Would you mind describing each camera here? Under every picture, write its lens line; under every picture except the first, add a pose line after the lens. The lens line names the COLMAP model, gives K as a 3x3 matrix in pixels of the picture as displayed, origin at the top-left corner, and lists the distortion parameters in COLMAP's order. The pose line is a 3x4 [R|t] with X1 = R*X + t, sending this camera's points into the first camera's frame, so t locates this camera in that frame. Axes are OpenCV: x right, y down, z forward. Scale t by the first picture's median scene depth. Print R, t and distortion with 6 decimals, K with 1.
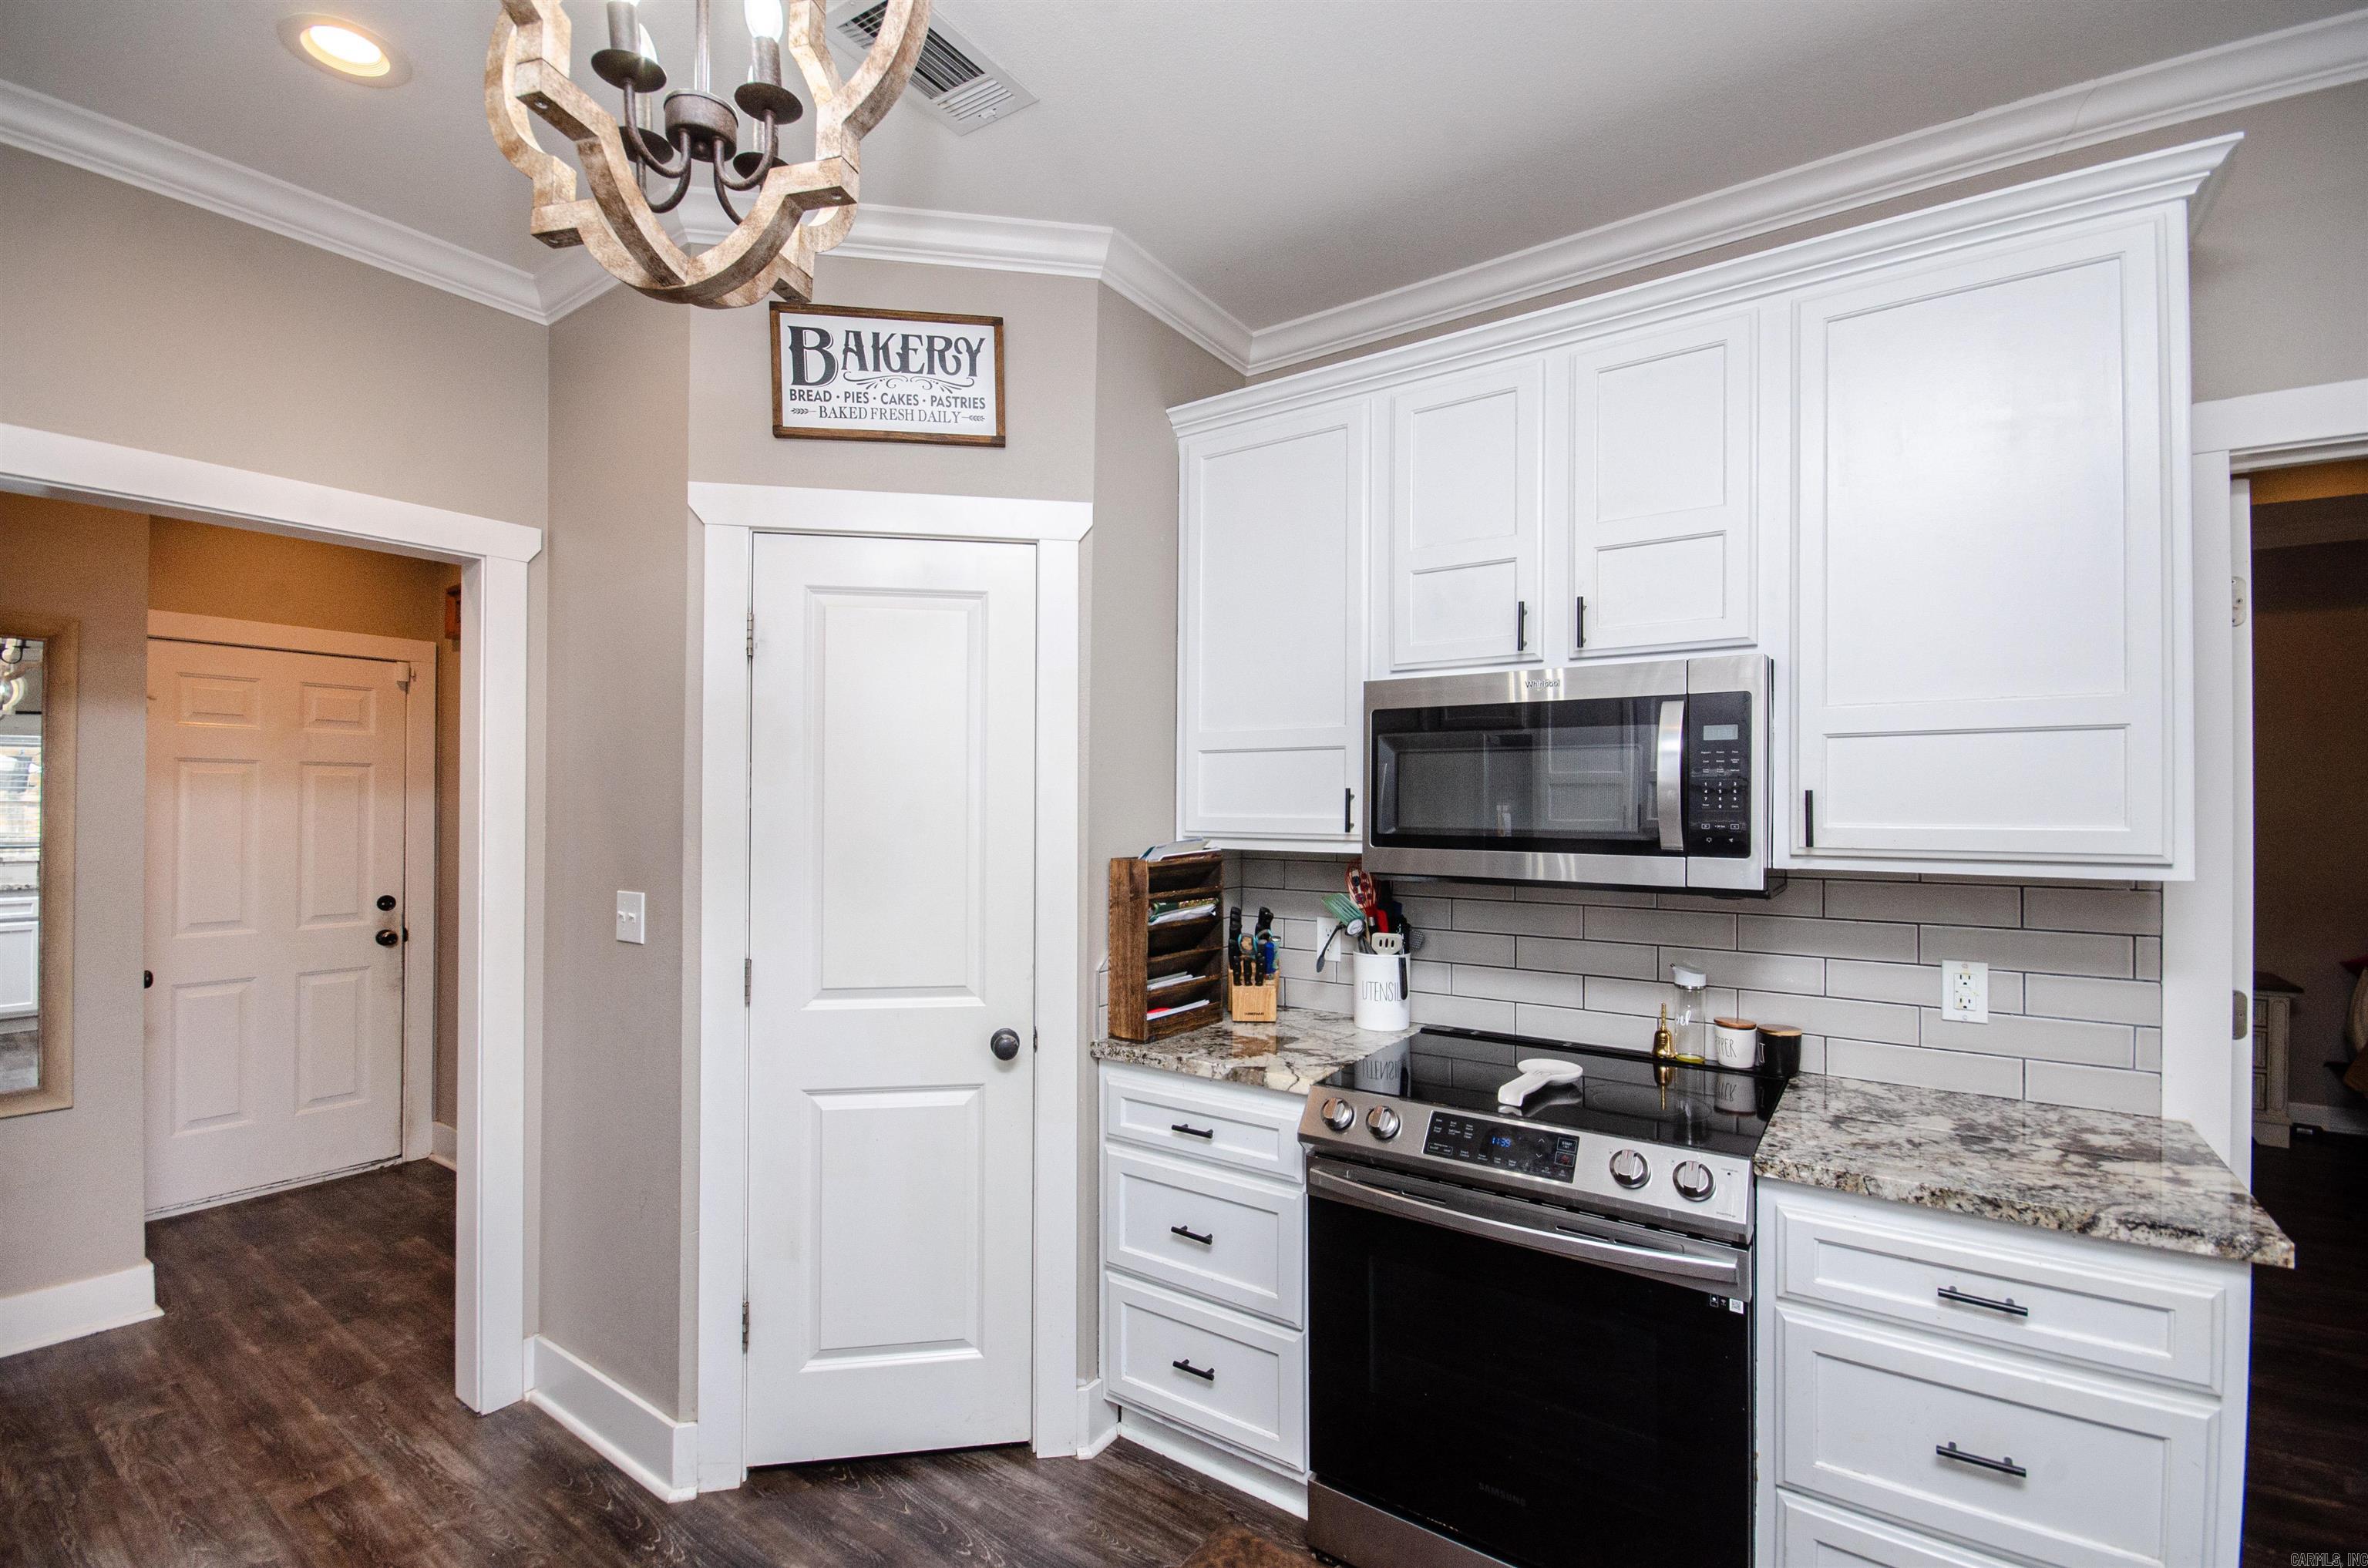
lens RADIAL K [[1045.6, 0, 1186.0], [0, 1045.6, 805.6], [0, 0, 1]] dist [0.002803, -0.000119]
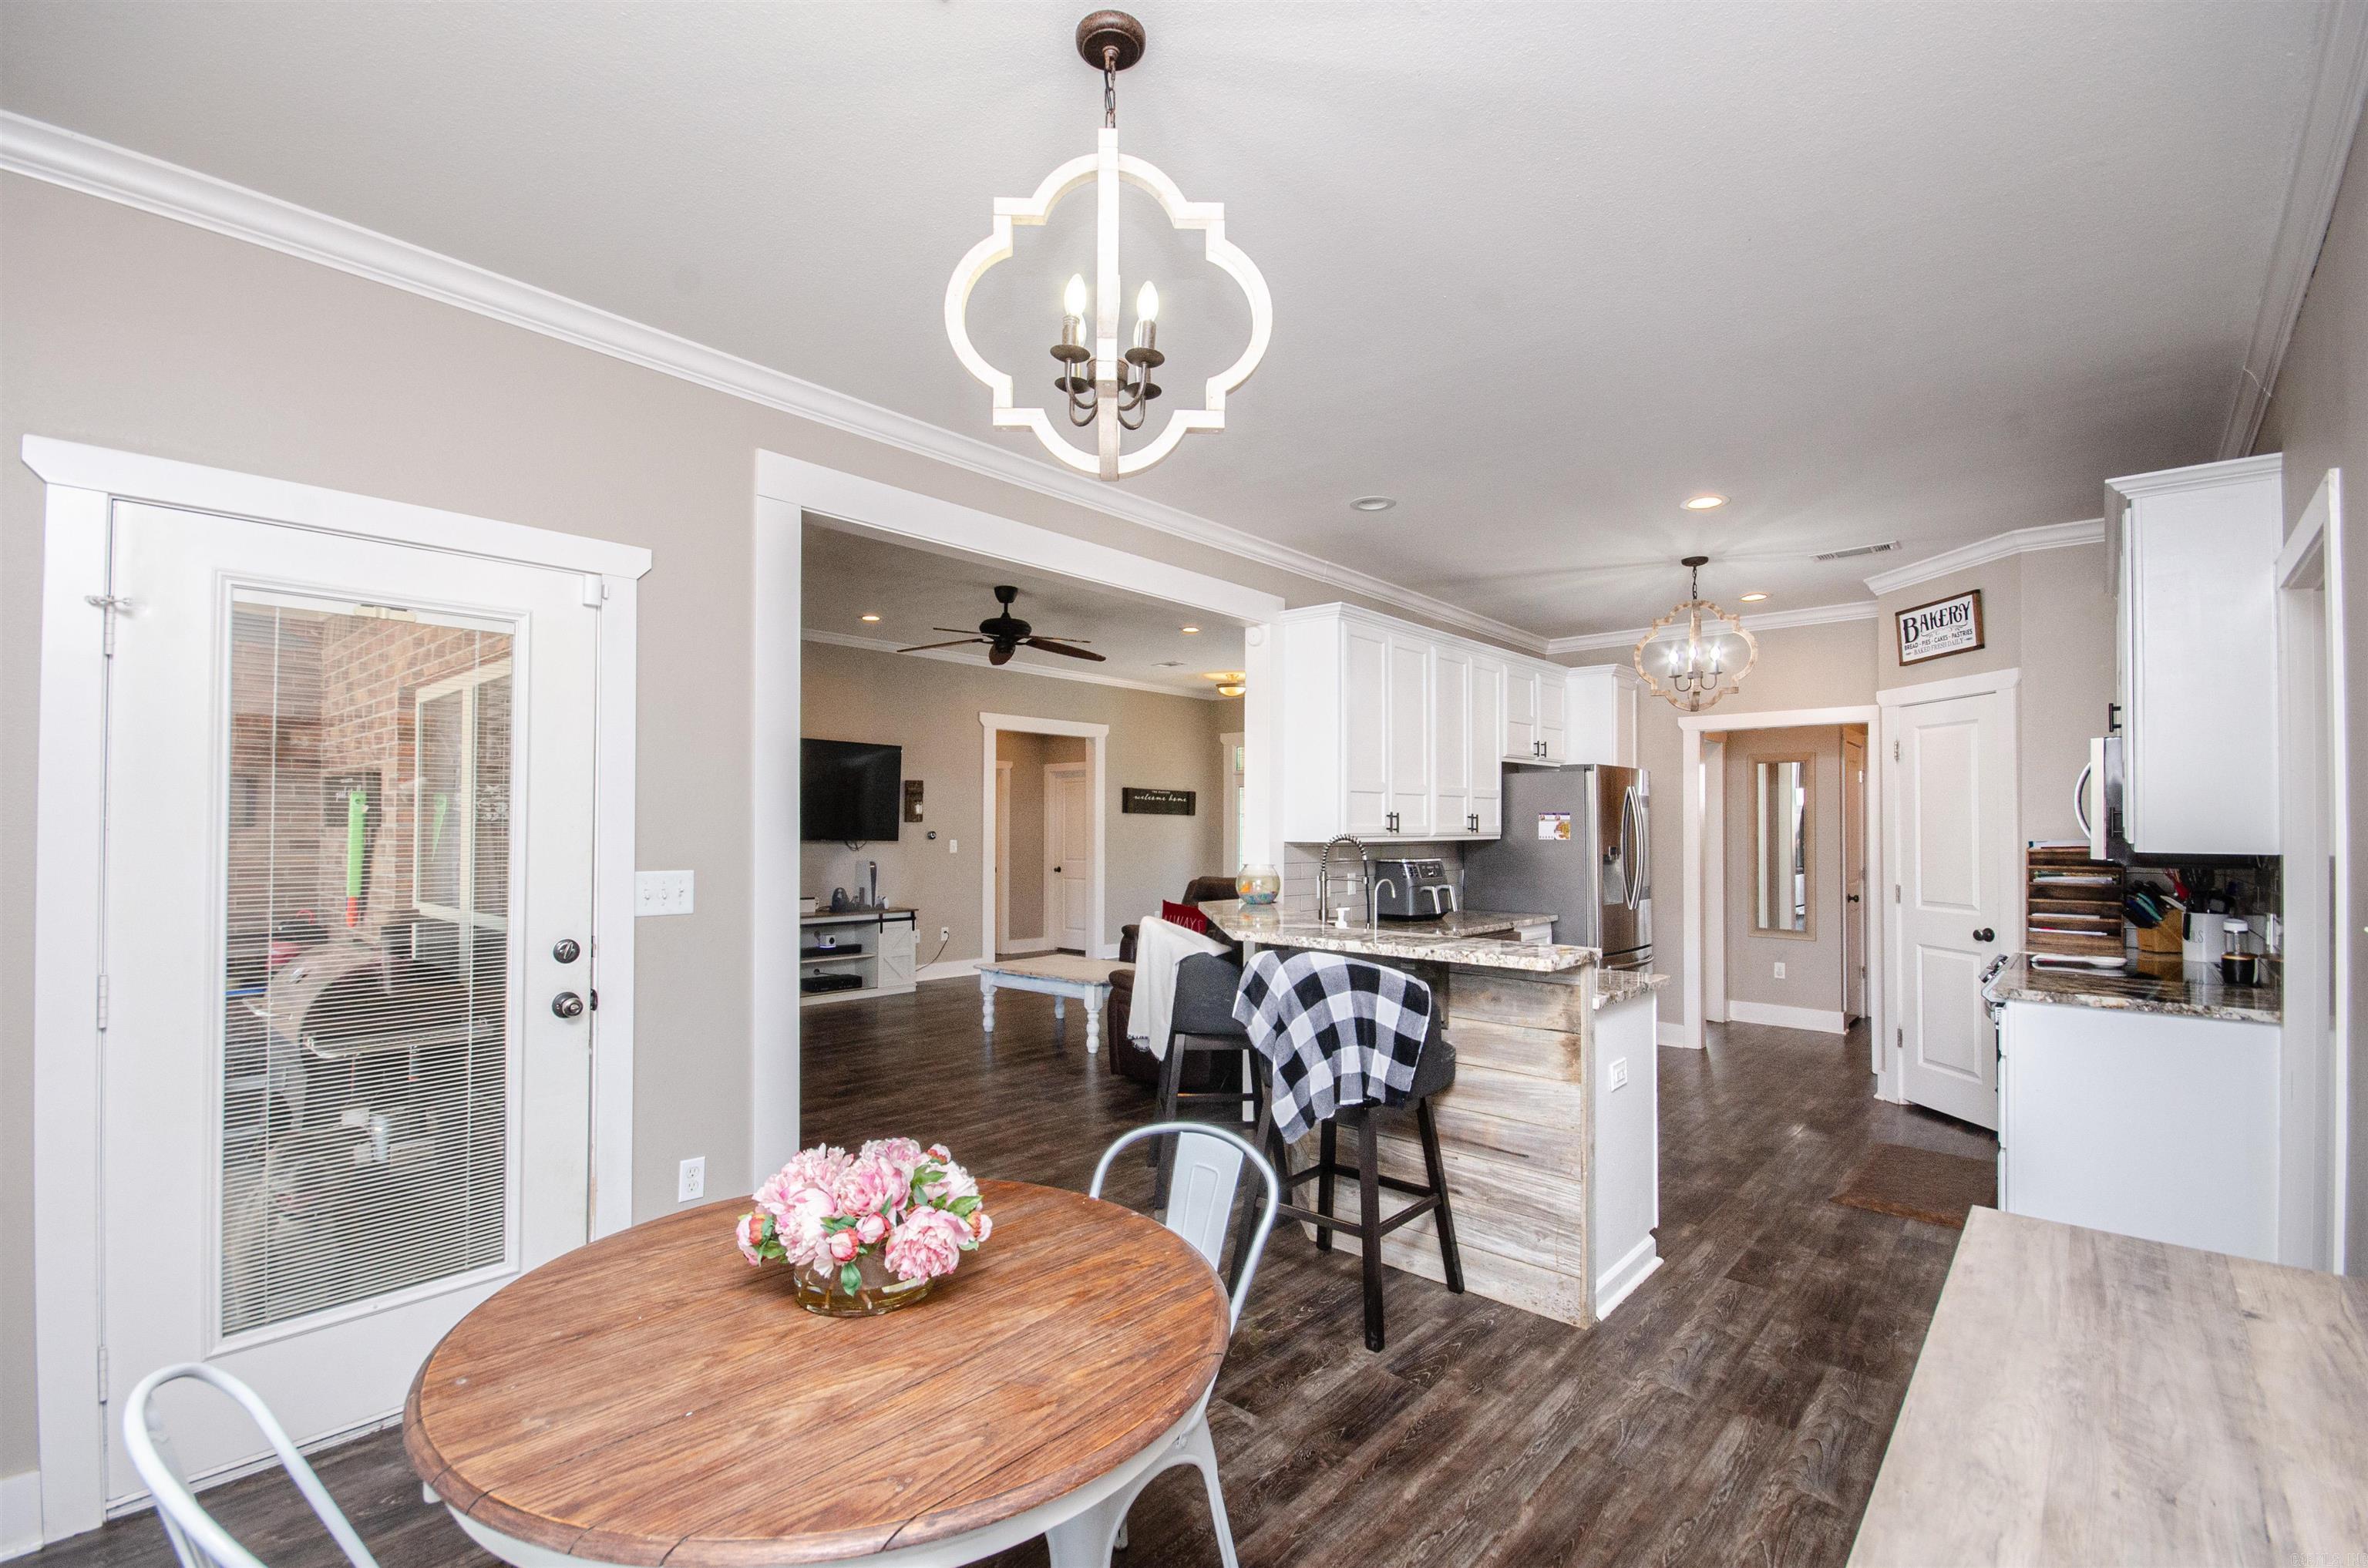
lens RADIAL K [[1045.6, 0, 1182.1], [0, 1045.6, 797.8], [0, 0, 1]] dist [0.002803, -0.000119]
pose [[-0.121253, -0.015990, -0.992493, 2.116958], [0.006771, 0.999834, -0.016936, -0.023108], [0.992599, -0.008774, -0.121124, -0.333452]]
